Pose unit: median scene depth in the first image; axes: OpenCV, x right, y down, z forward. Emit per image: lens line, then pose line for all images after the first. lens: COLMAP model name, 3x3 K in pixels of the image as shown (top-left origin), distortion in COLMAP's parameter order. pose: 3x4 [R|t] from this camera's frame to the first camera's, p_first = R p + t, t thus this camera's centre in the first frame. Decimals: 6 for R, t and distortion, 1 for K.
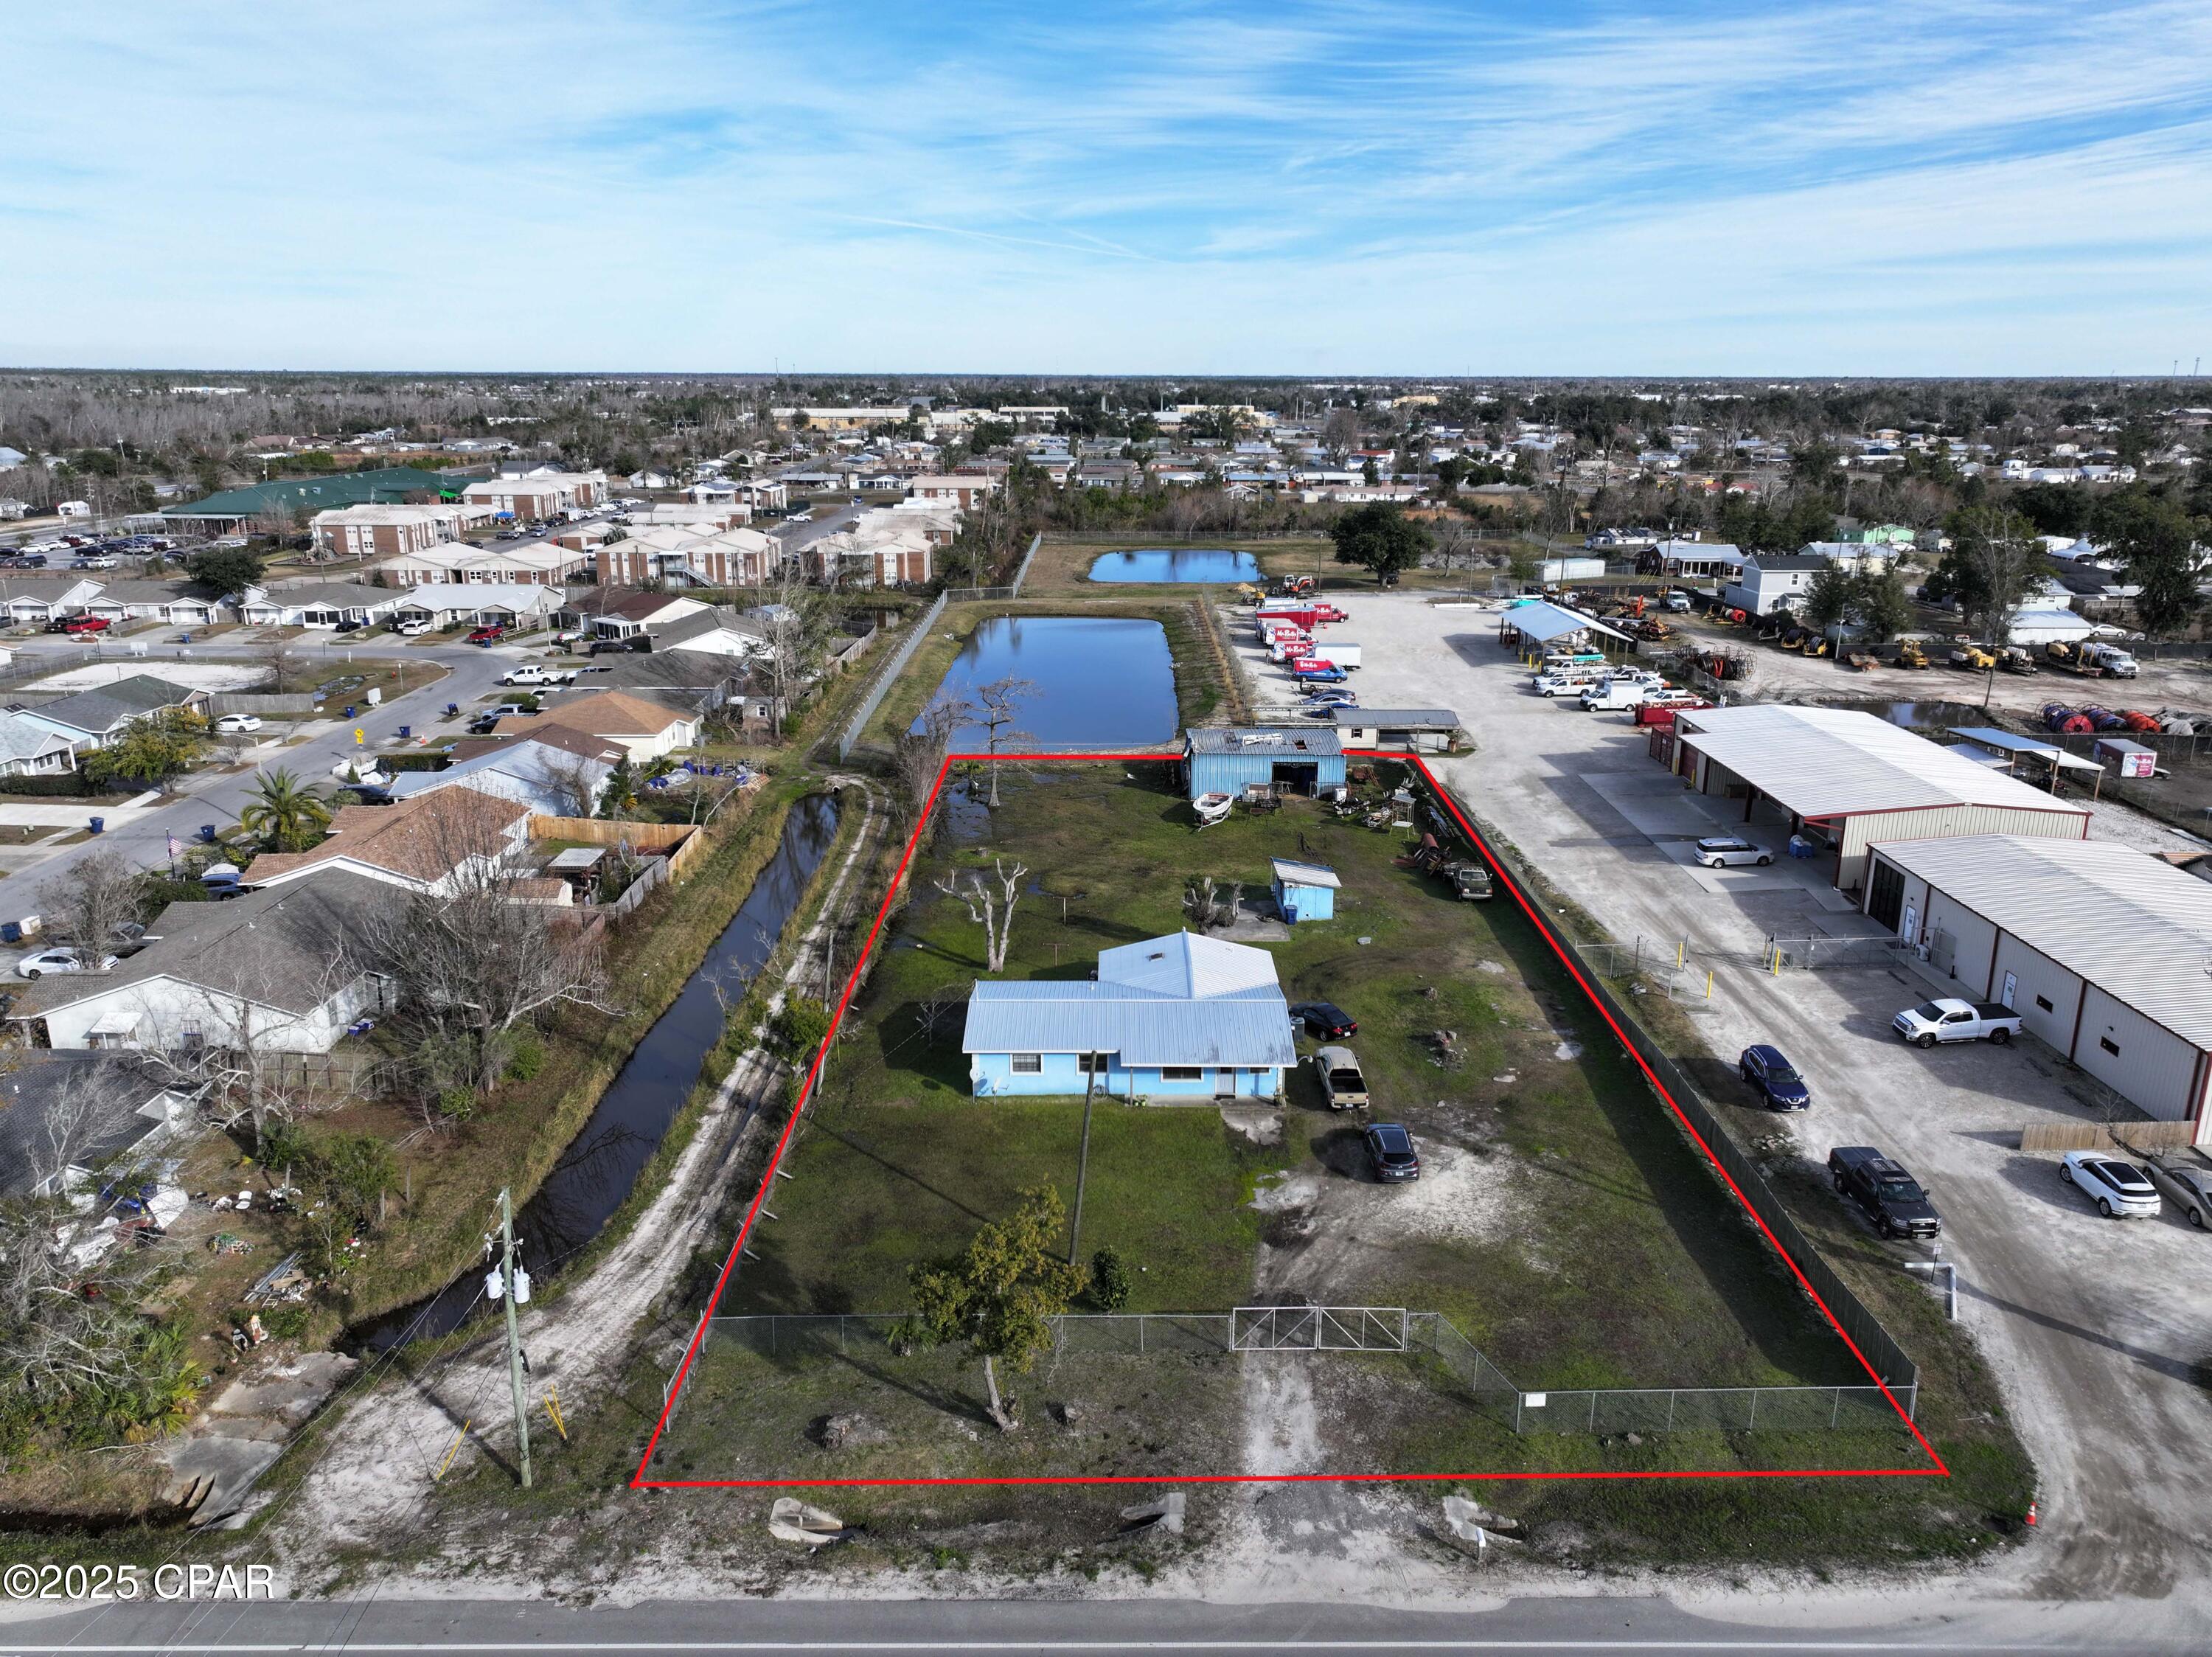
lens RADIAL K [[1556.8, 0, 1111.8], [0, 1556.8, 814.4], [0, 0, 1]] dist [-0.000402, 0.013037]
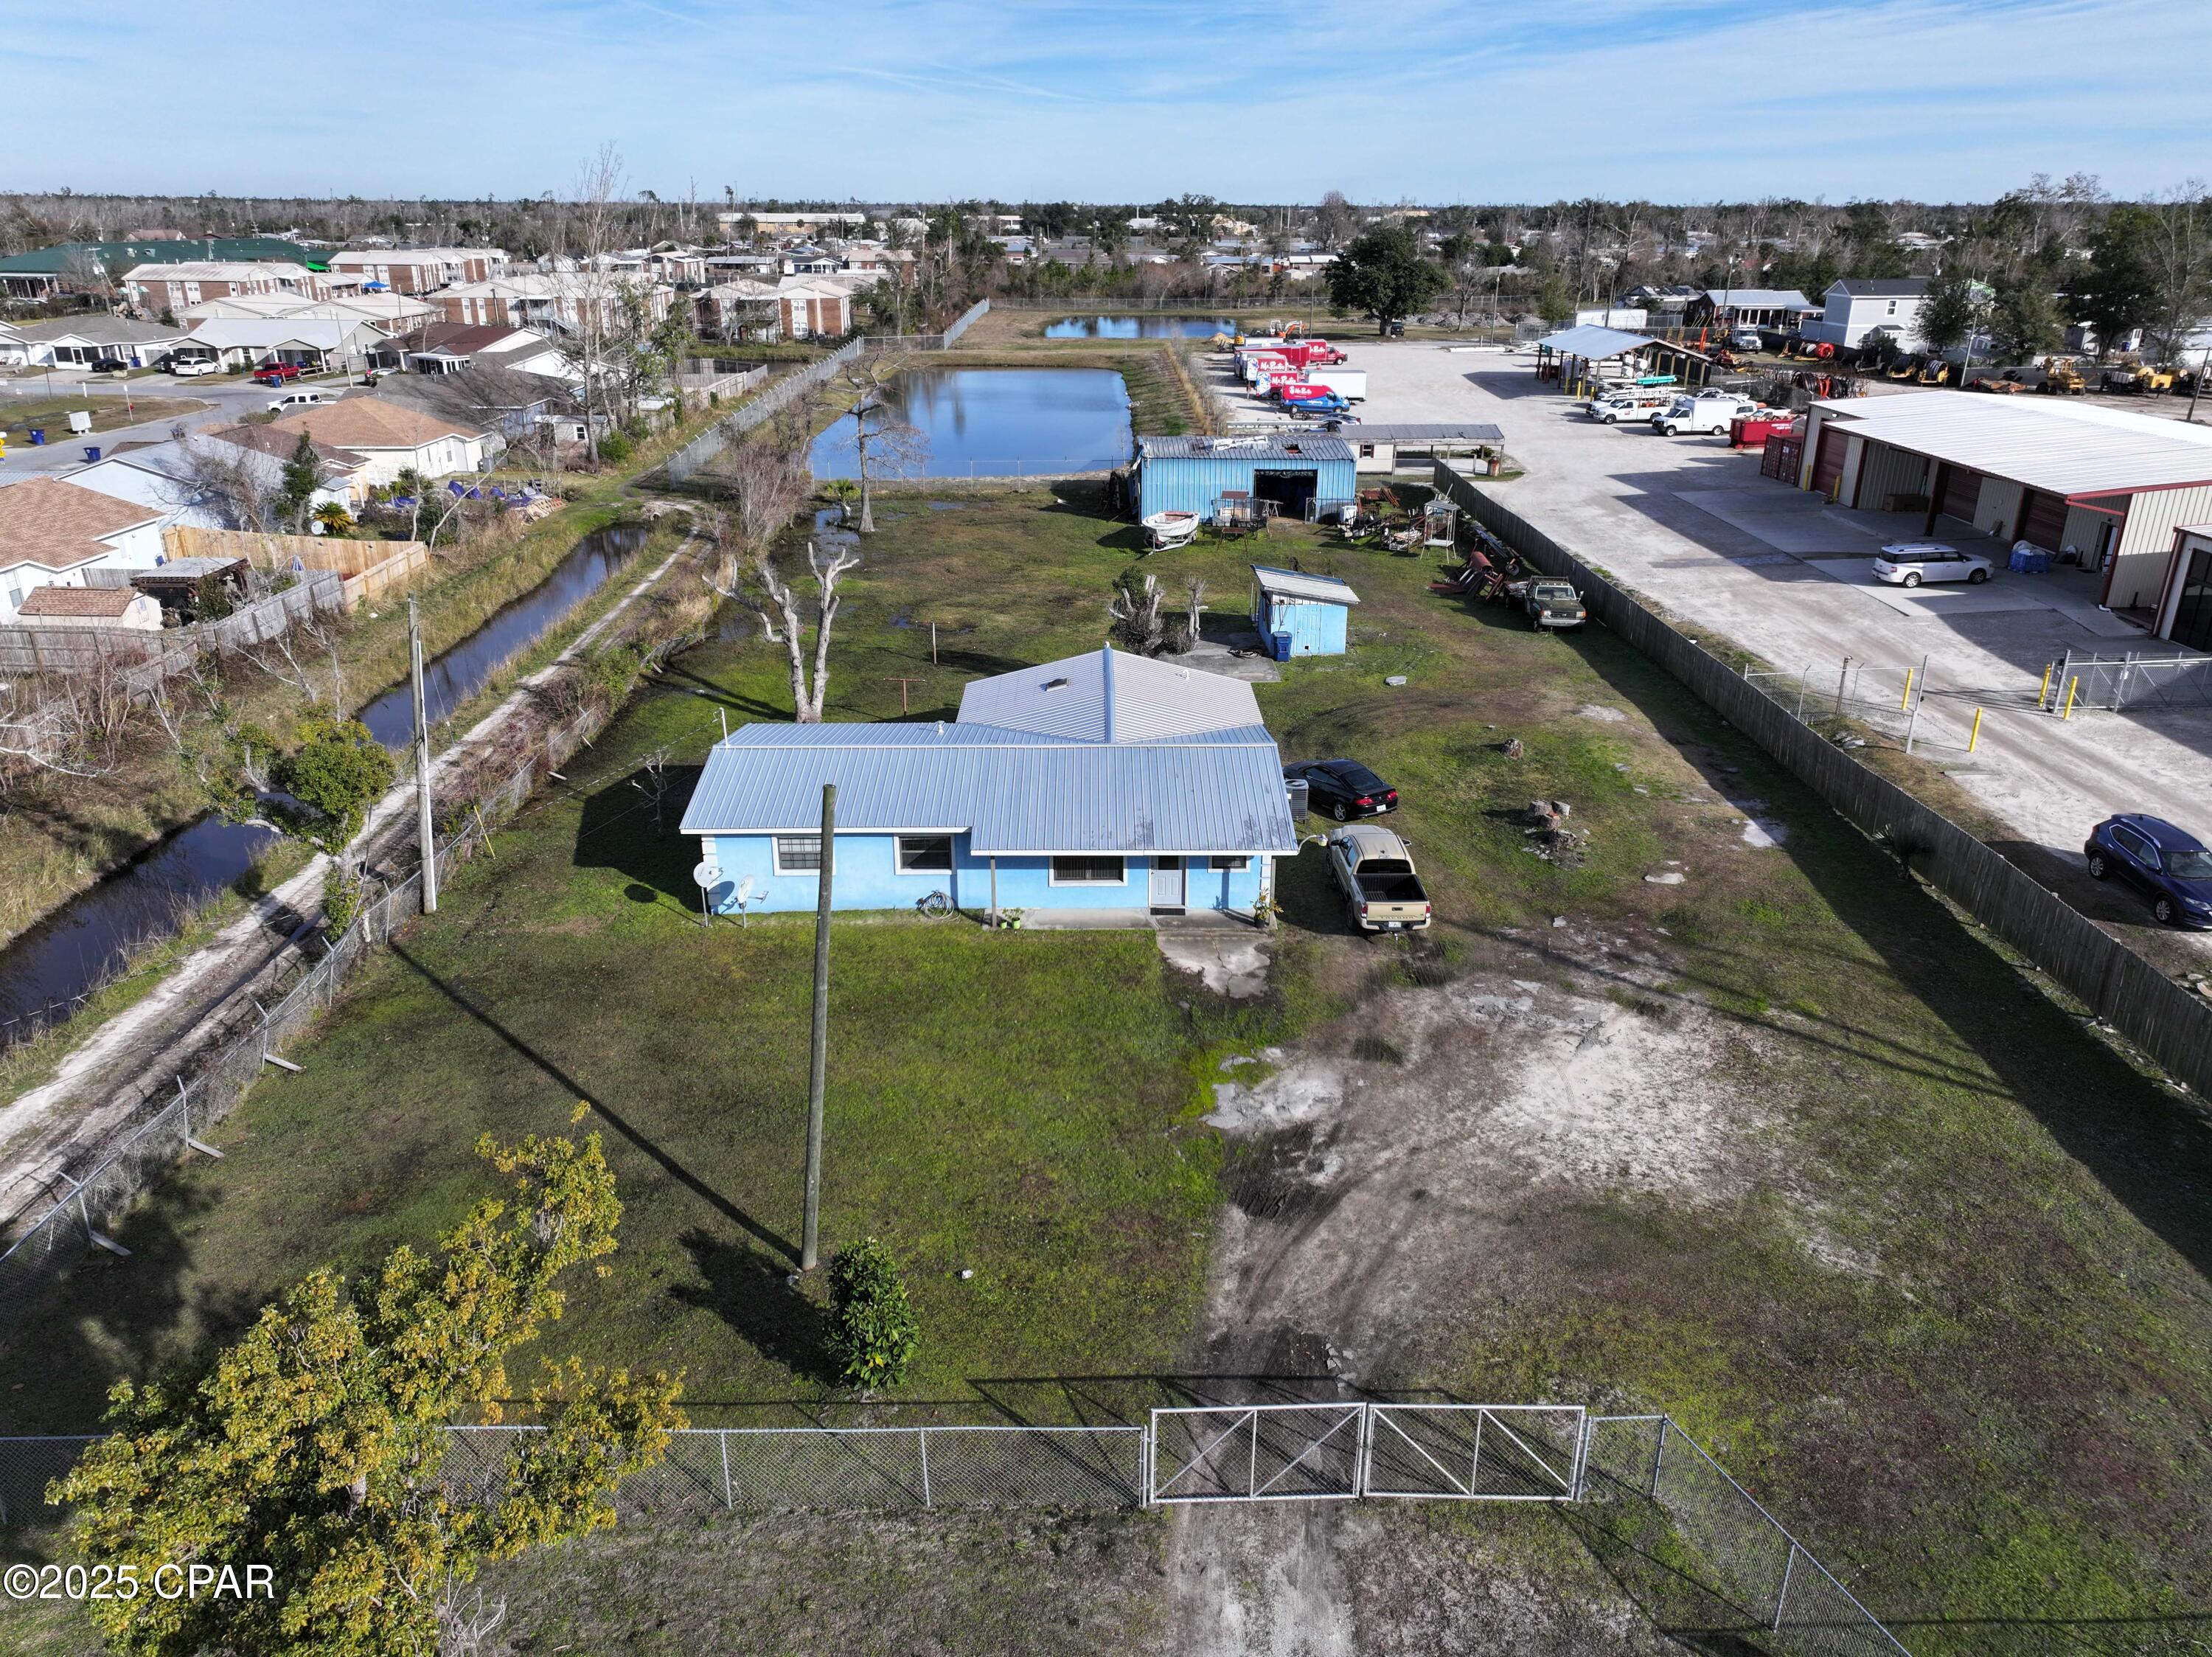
lens RADIAL K [[1550.8, 0, 1113.2], [0, 1550.8, 829.6], [0, 0, 1]] dist [-0.005540, 0.026470]
pose [[0.999901, -0.005298, 0.013072, 0.048290], [0.003881, 0.994349, 0.106088, 0.096971], [-0.013560, -0.106026, 0.994271, 0.471507]]
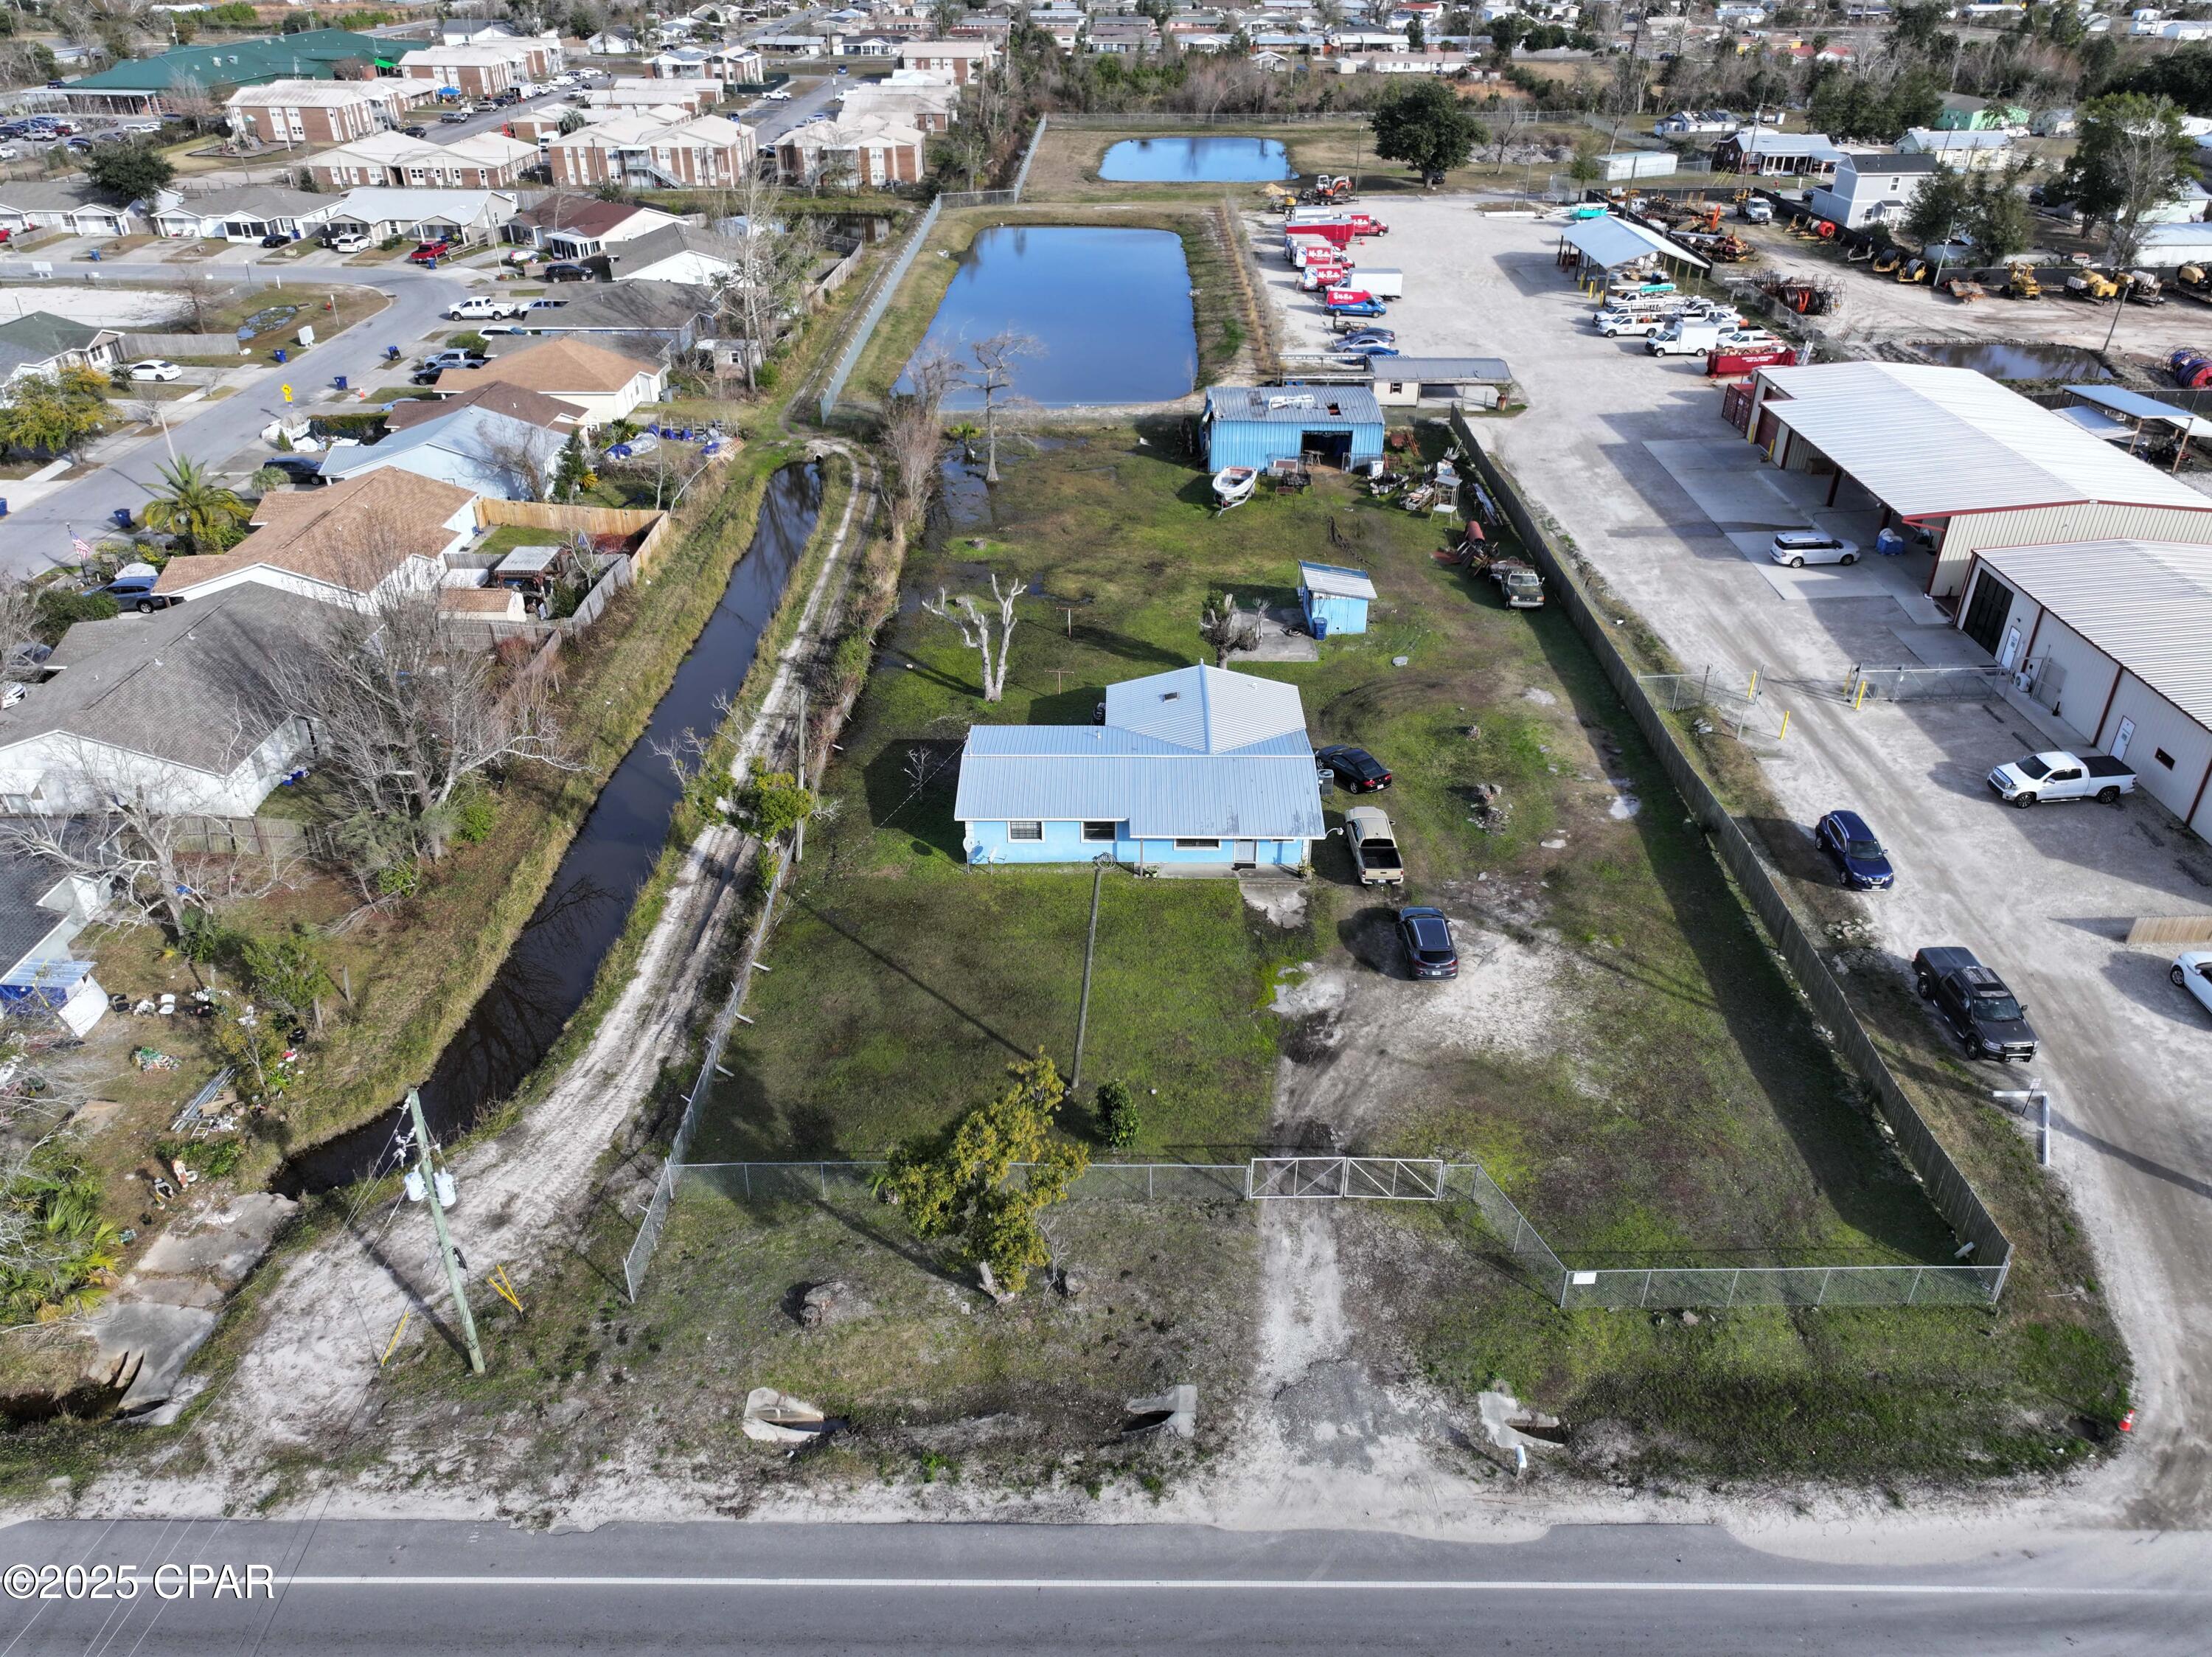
lens RADIAL K [[1552.1, 0, 1112.2], [0, 1552.1, 821.2], [0, 0, 1]] dist [0.003086, 0.009830]
pose [[0.999967, 0.002683, -0.007651, 0.002445], [-0.000627, 0.966424, 0.256951, -0.079224], [0.008083, -0.256937, 0.966394, 0.134308]]
